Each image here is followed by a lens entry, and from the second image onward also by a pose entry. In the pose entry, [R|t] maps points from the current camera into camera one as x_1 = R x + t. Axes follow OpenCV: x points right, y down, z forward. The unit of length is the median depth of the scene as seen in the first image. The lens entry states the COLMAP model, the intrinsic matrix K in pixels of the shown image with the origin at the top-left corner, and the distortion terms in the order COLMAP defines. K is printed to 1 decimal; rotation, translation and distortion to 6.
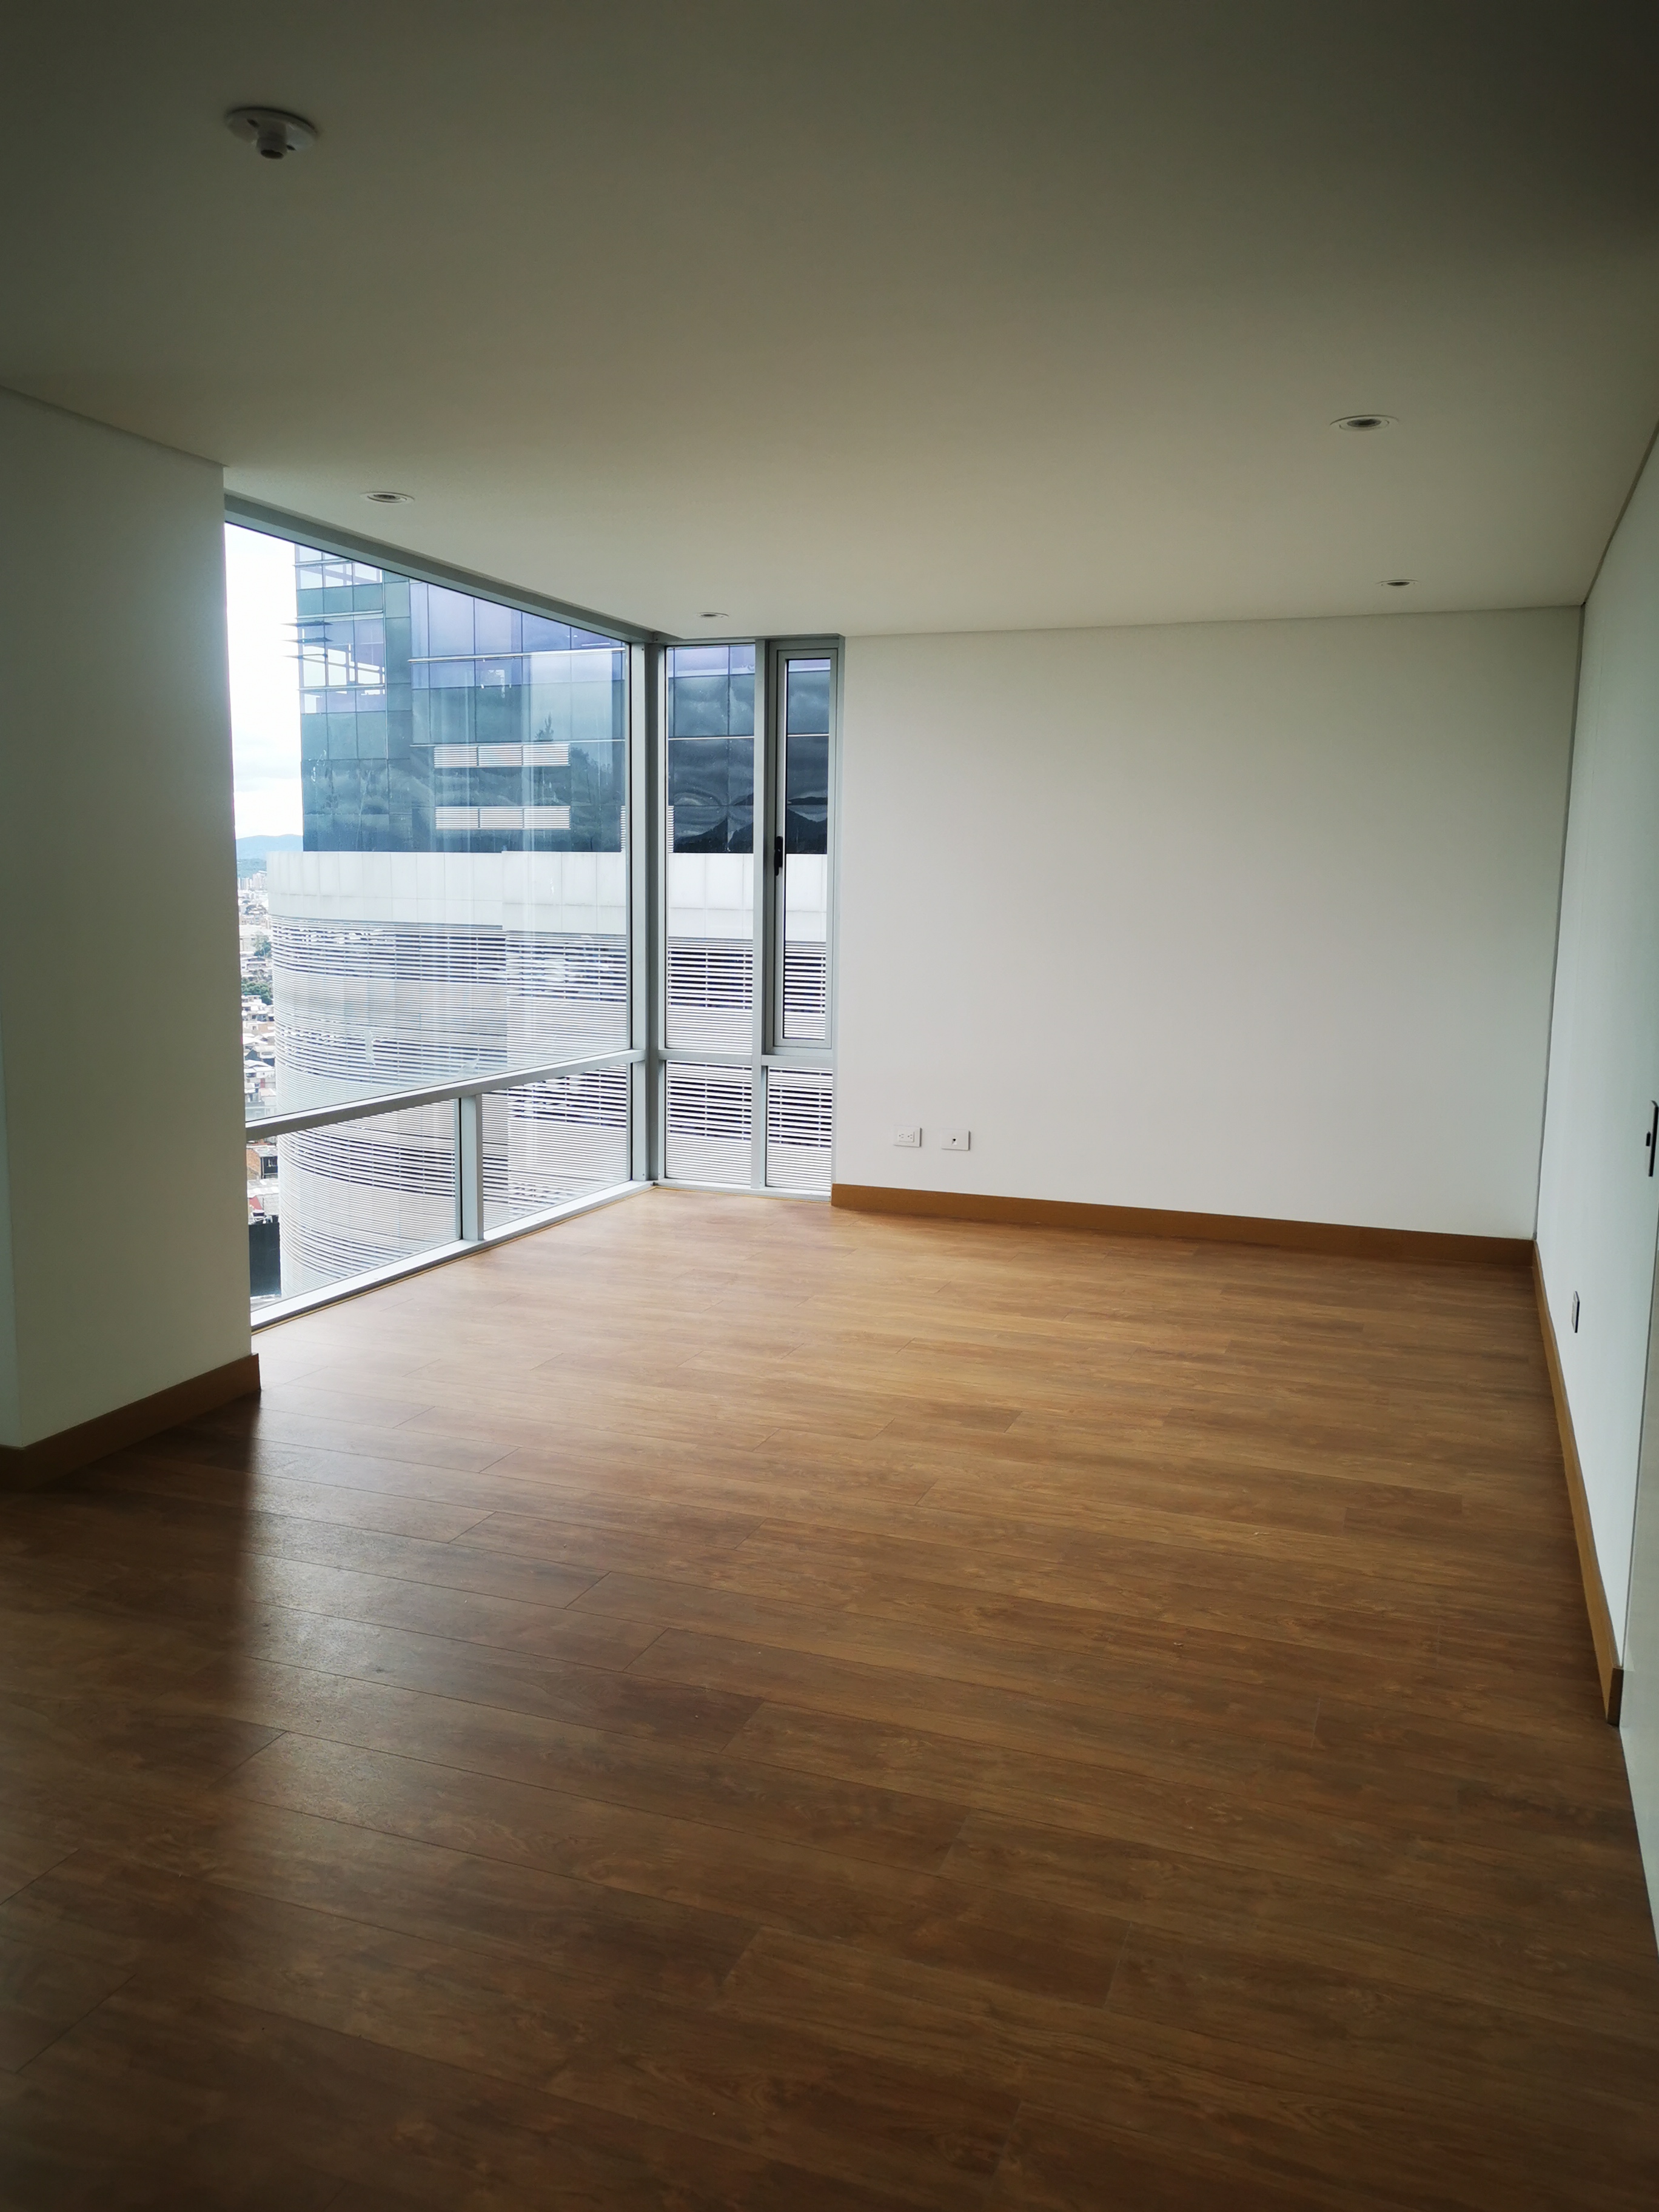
lens RADIAL K [[1697.2, 0, 827.9], [0, 1697.2, 1102.0], [0, 0, 1]] dist [0.044986, -0.041865]
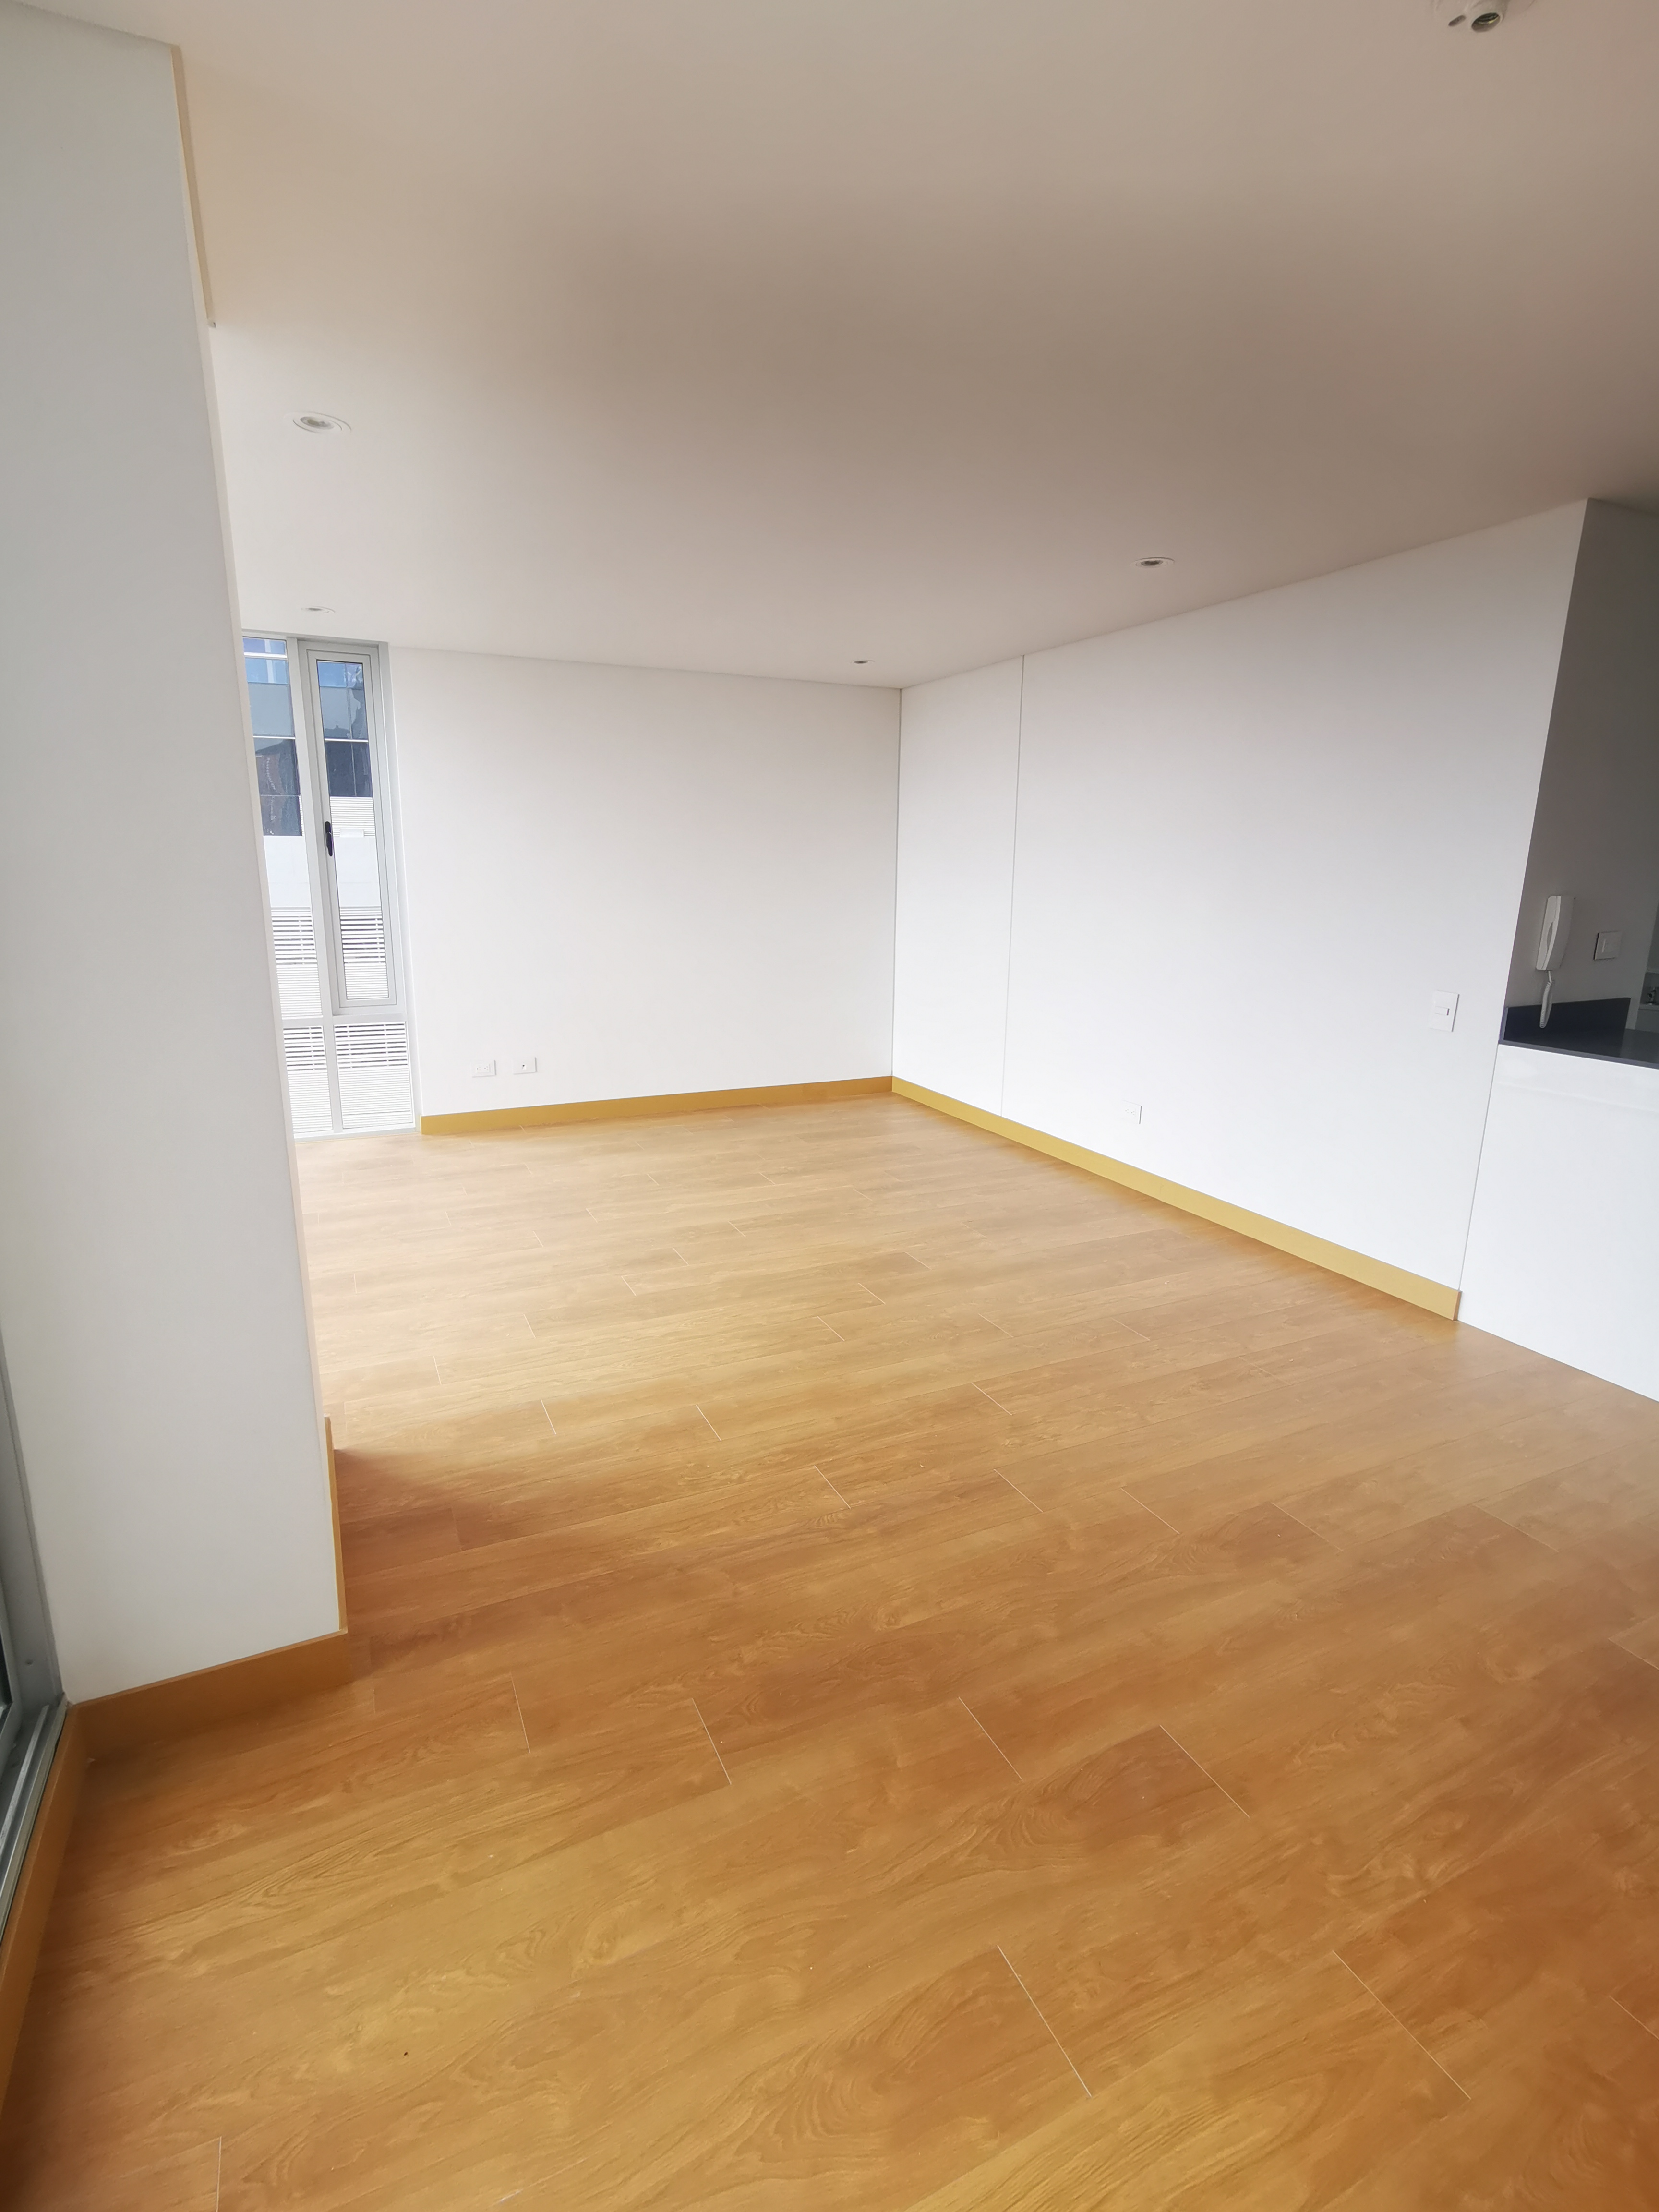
lens RADIAL K [[1055.9, 0, 831.0], [0, 1055.9, 1103.6], [0, 0, 1]] dist [-0.012340, 0.003460]
pose [[0.691283, -0.166546, 0.703129, -0.515733], [0.091282, 0.985408, 0.143663, -0.067578], [-0.716796, -0.035129, 0.696398, 0.444957]]
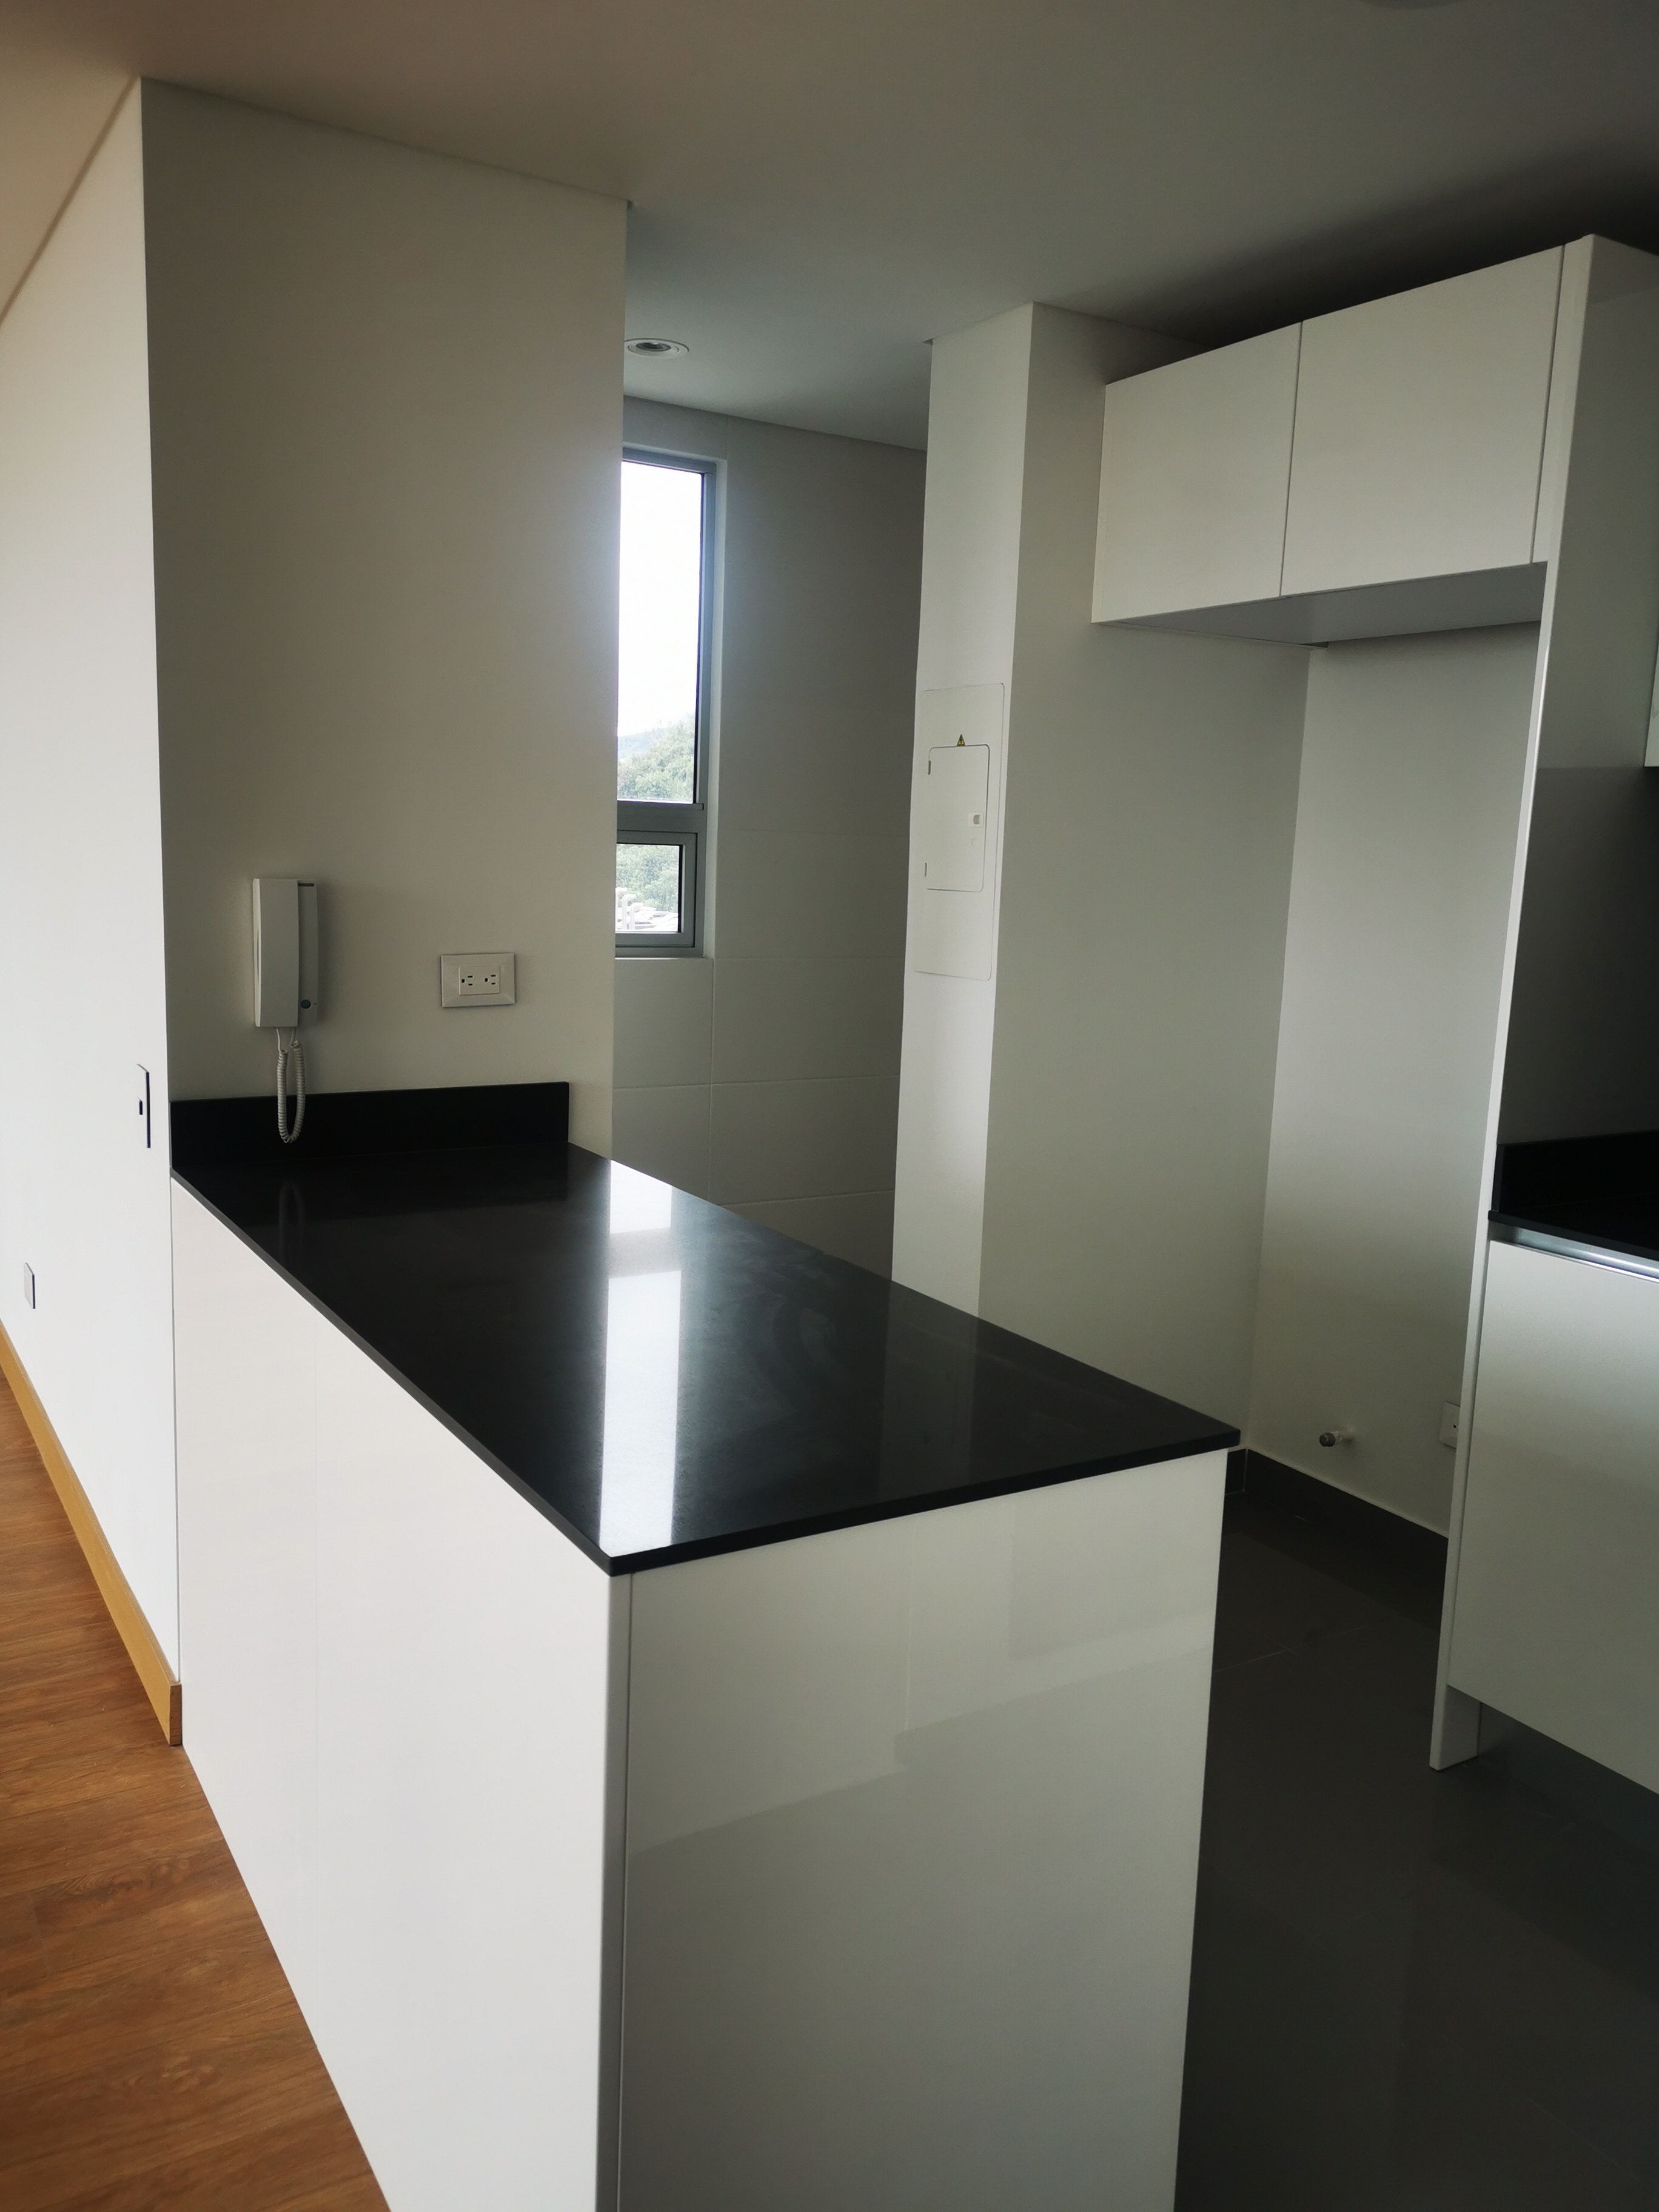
lens RADIAL K [[1697.2, 0, 827.0], [0, 1697.2, 1106.1], [0, 0, 1]] dist [0.044986, -0.041865]
pose [[0.619738, -0.103886, 0.777902, -0.004124], [0.071107, 0.994556, 0.076170, -0.016272], [-0.781581, 0.008109, 0.623752, 0.099549]]
